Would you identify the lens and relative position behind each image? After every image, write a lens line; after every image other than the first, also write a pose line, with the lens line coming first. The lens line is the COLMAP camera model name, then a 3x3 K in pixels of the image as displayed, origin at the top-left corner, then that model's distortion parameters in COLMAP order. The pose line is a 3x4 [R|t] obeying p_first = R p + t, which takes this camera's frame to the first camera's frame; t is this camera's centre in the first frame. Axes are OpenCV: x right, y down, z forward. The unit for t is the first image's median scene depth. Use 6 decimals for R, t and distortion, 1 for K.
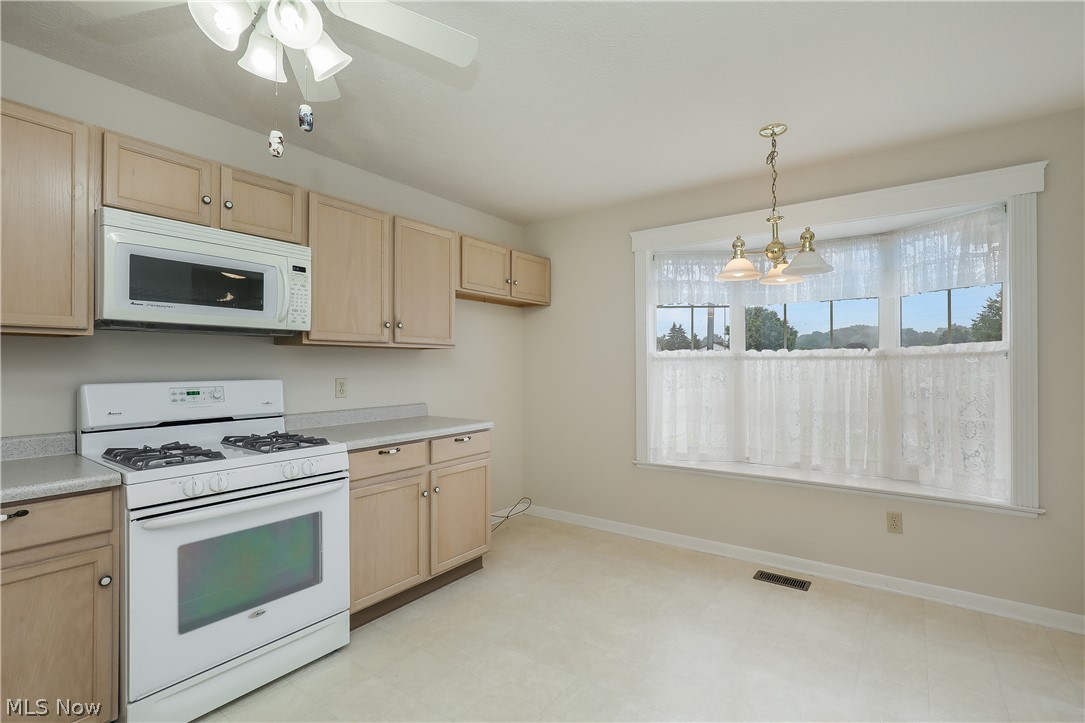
lens RADIAL K [[499.0, 0, 547.2], [0, 499.0, 367.8], [0, 0, 1]] dist [-0.029306, 0.000174]
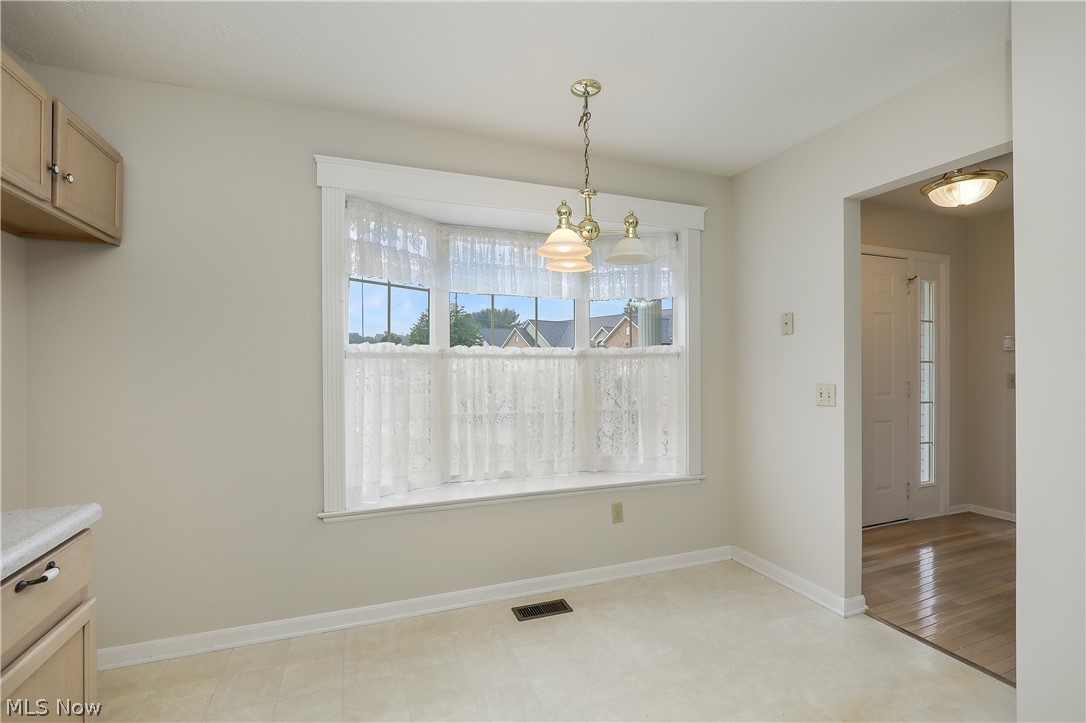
lens RADIAL K [[499.4, 0, 547.7], [0, 499.4, 367.8], [0, 0, 1]] dist [-0.029306, 0.000174]
pose [[0.523229, -0.004202, 0.852182, -0.225171], [0.004933, 0.999986, 0.001903, -0.000418], [-0.852178, 0.003208, 0.523242, 0.445065]]
